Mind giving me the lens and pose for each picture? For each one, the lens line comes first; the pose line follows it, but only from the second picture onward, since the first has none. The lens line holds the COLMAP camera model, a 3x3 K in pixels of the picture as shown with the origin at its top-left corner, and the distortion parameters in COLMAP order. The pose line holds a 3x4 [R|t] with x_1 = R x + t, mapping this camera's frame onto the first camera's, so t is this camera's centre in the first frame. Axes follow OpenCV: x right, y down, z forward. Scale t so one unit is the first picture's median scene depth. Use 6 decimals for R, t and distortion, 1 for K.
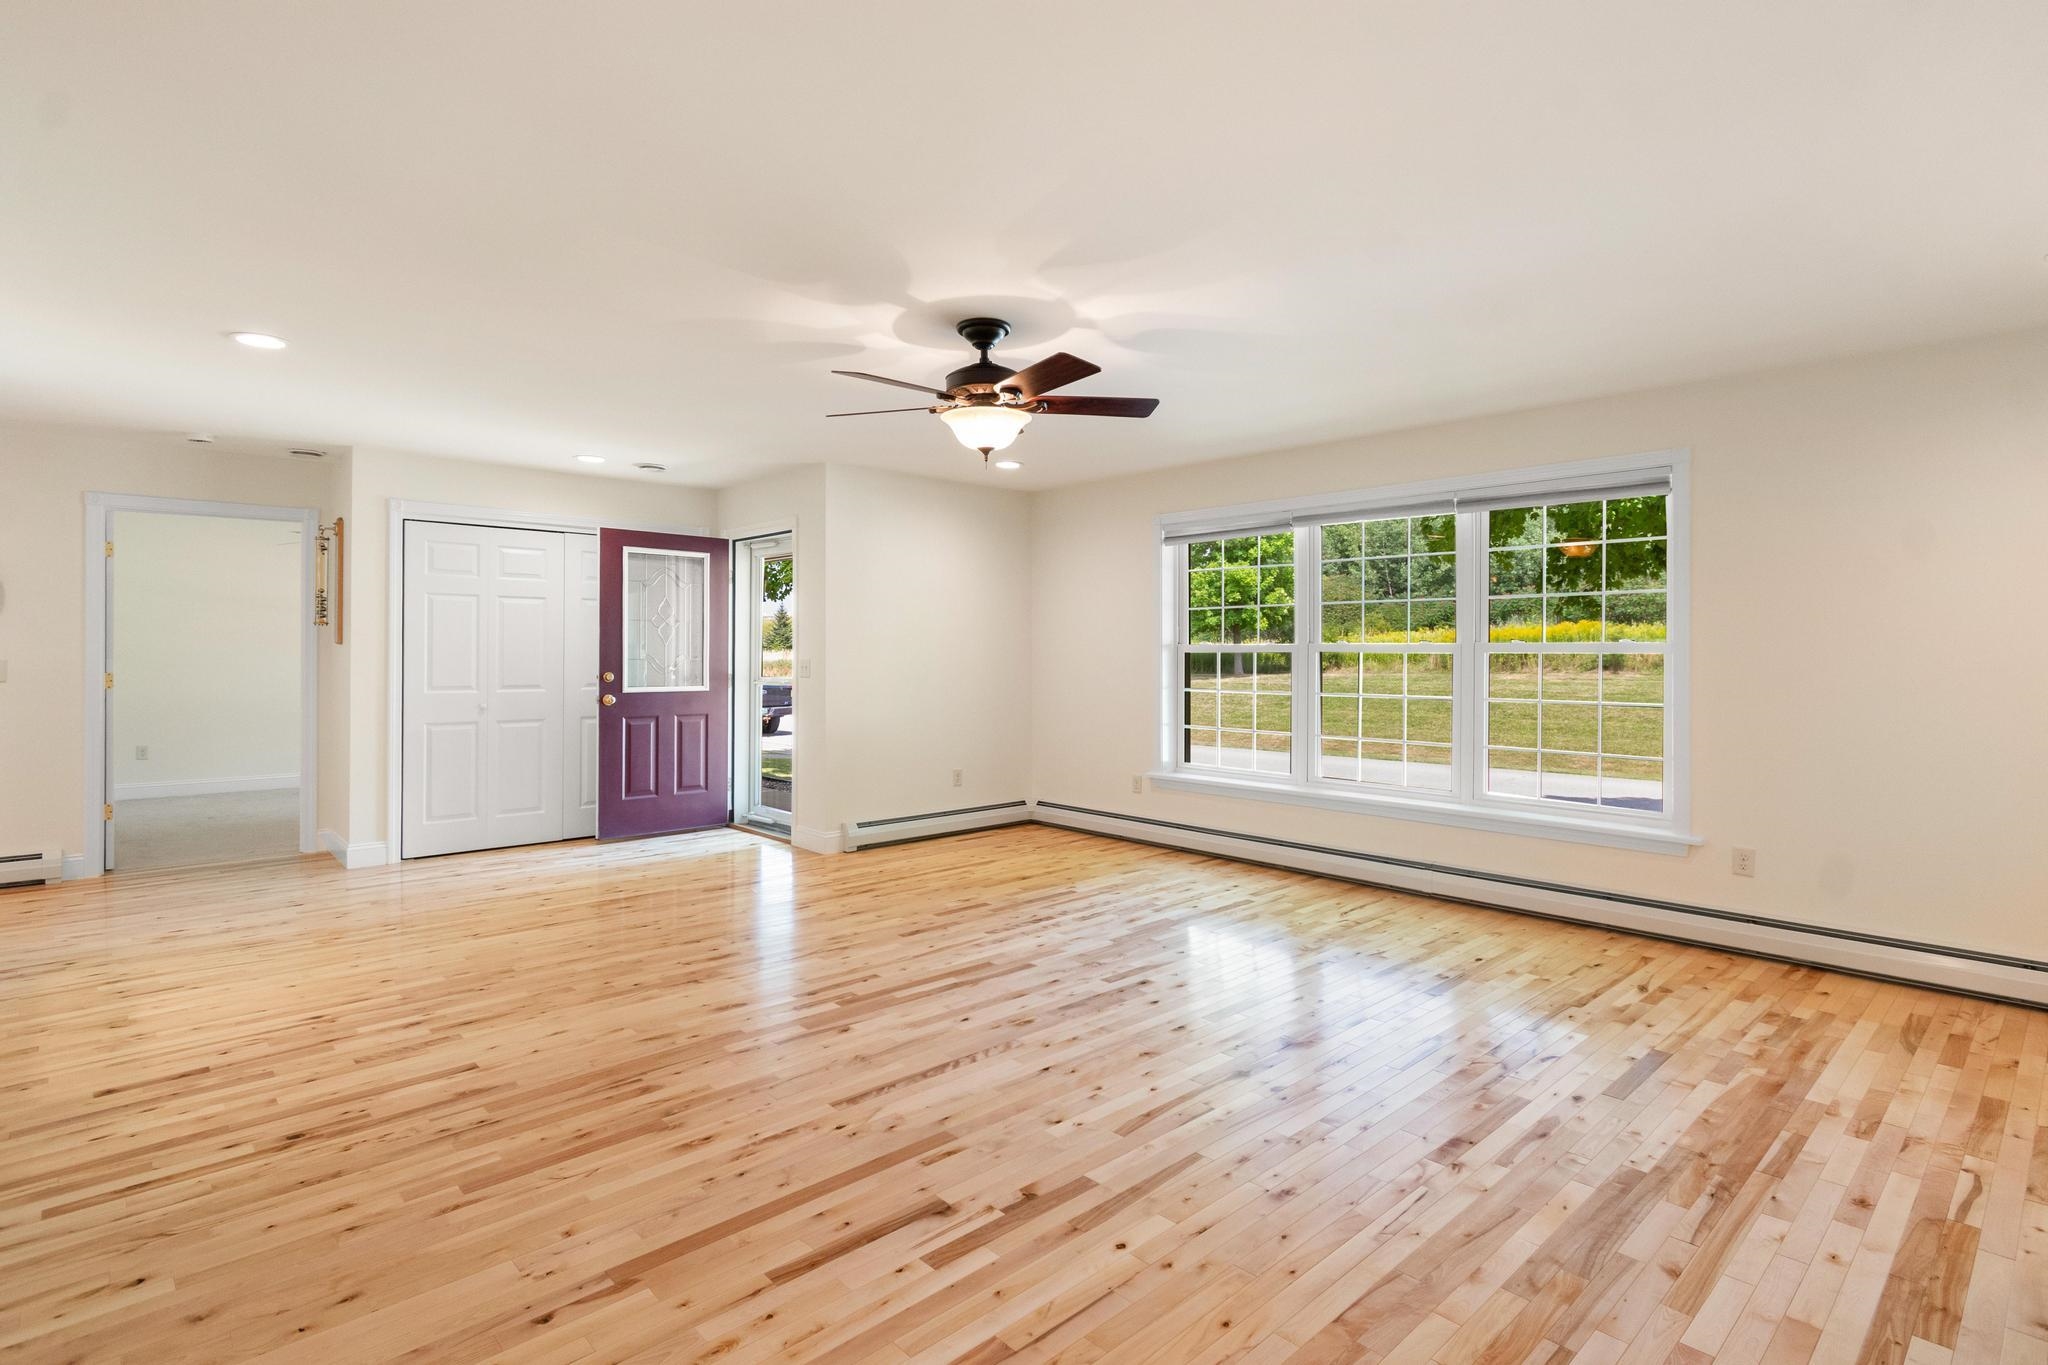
lens RADIAL K [[1003.4, 0, 1029.6], [0, 1003.4, 646.7], [0, 0, 1]] dist [0.010080, -0.009052]
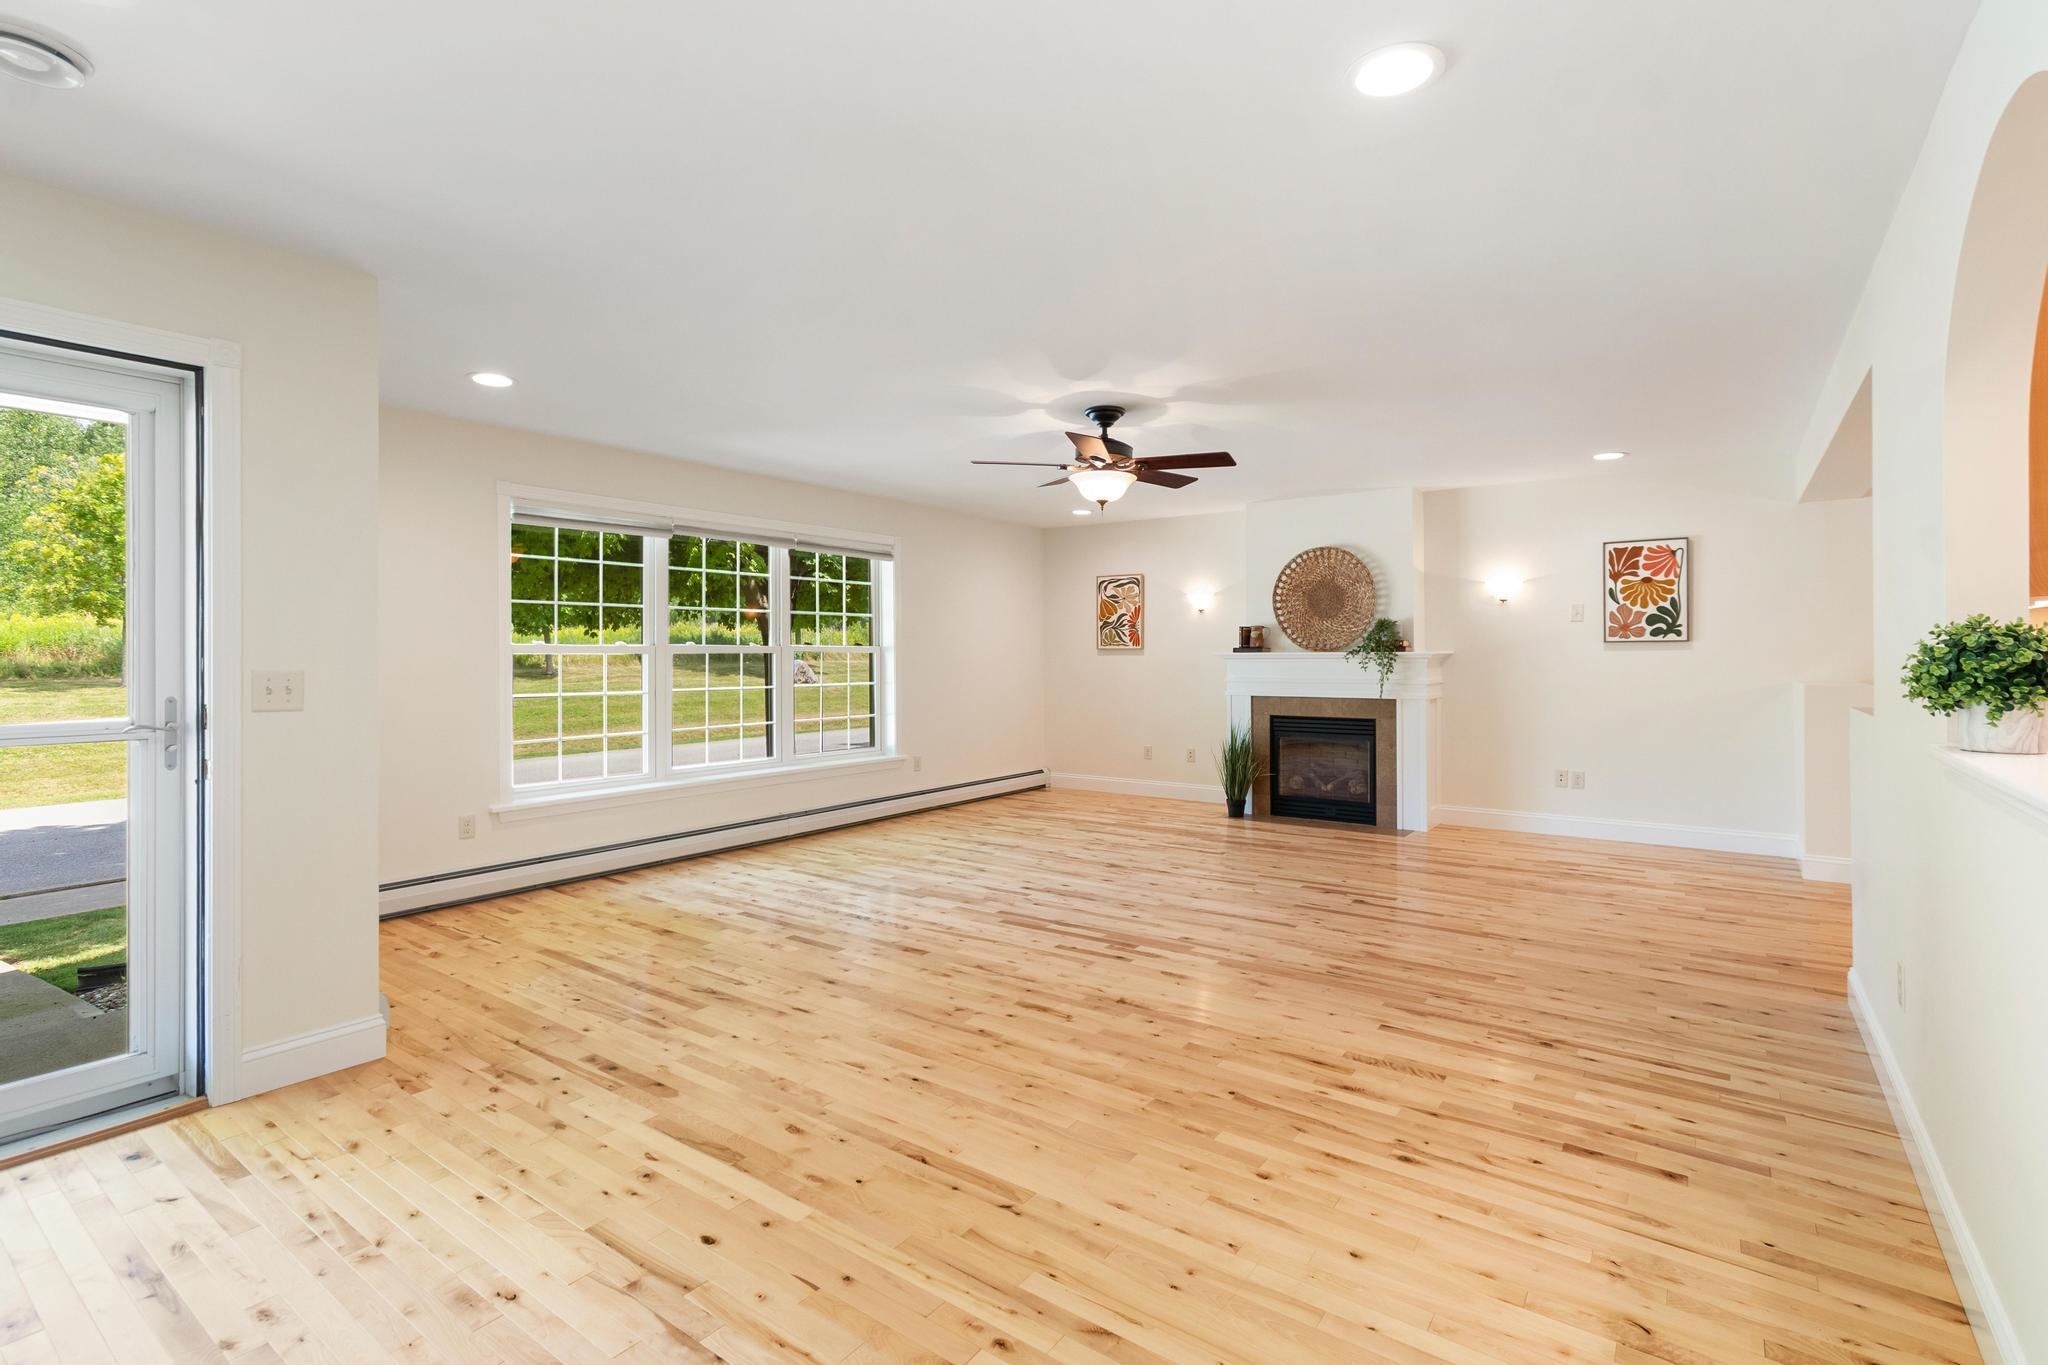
lens RADIAL K [[949.5, 0, 1026.9], [0, 949.5, 651.1], [0, 0, 1]] dist [0.002278, -0.000001]
pose [[-0.190355, -0.000263, 0.981715, -1.320410], [-0.003694, 0.999993, -0.000449, 0.004982], [-0.981708, -0.003712, -0.190355, 1.392025]]
